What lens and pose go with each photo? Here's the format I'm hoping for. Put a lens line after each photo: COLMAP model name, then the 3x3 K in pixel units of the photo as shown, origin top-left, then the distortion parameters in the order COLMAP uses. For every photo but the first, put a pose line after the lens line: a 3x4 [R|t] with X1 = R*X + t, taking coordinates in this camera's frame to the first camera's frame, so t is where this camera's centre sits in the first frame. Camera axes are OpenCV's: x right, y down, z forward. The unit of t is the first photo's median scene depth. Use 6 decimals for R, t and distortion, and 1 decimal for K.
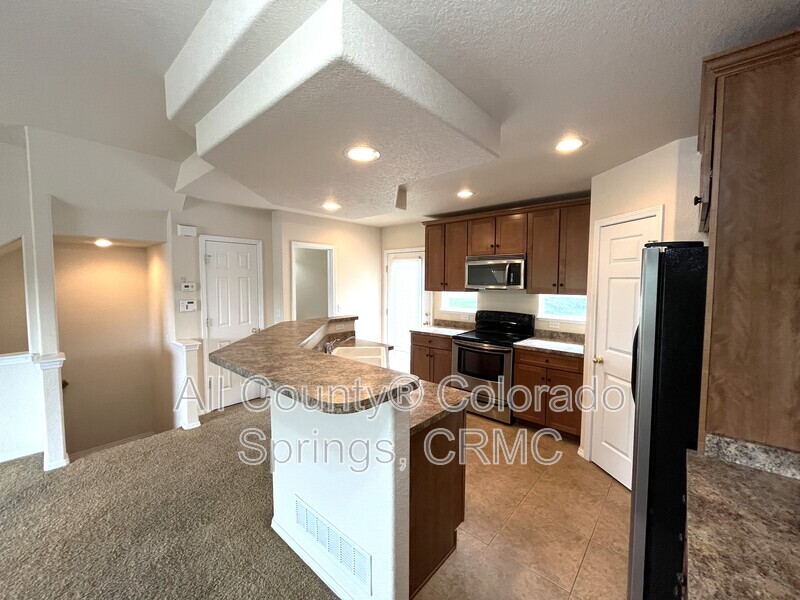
lens RADIAL K [[322.5, 0, 402.5], [0, 322.5, 300.7], [0, 0, 1]] dist [0.000855, -0.000673]
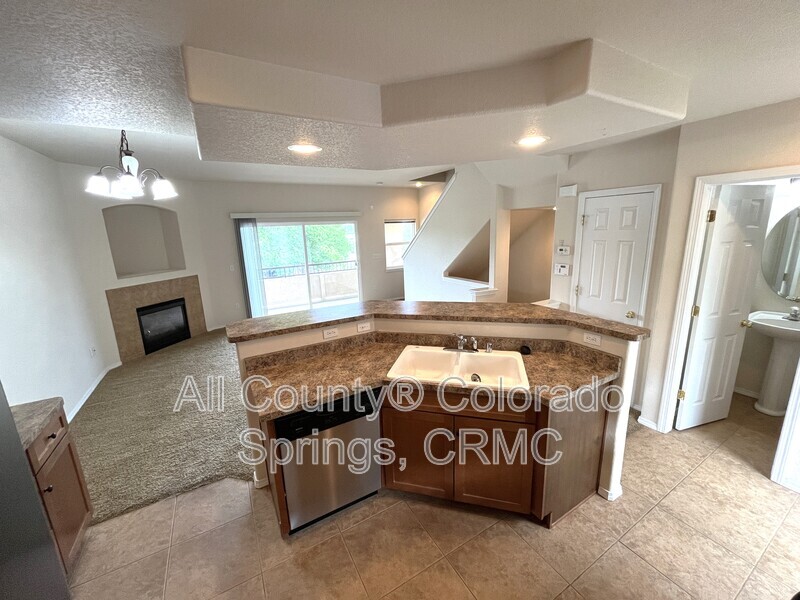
lens RADIAL K [[322.5, 0, 402.5], [0, 322.5, 300.7], [0, 0, 1]] dist [0.000855, -0.000673]
pose [[-0.318502, 0.216827, -0.922791, 0.432324], [-0.026173, 0.971105, 0.237213, -0.113658], [0.947561, 0.099705, -0.303624, 0.837826]]
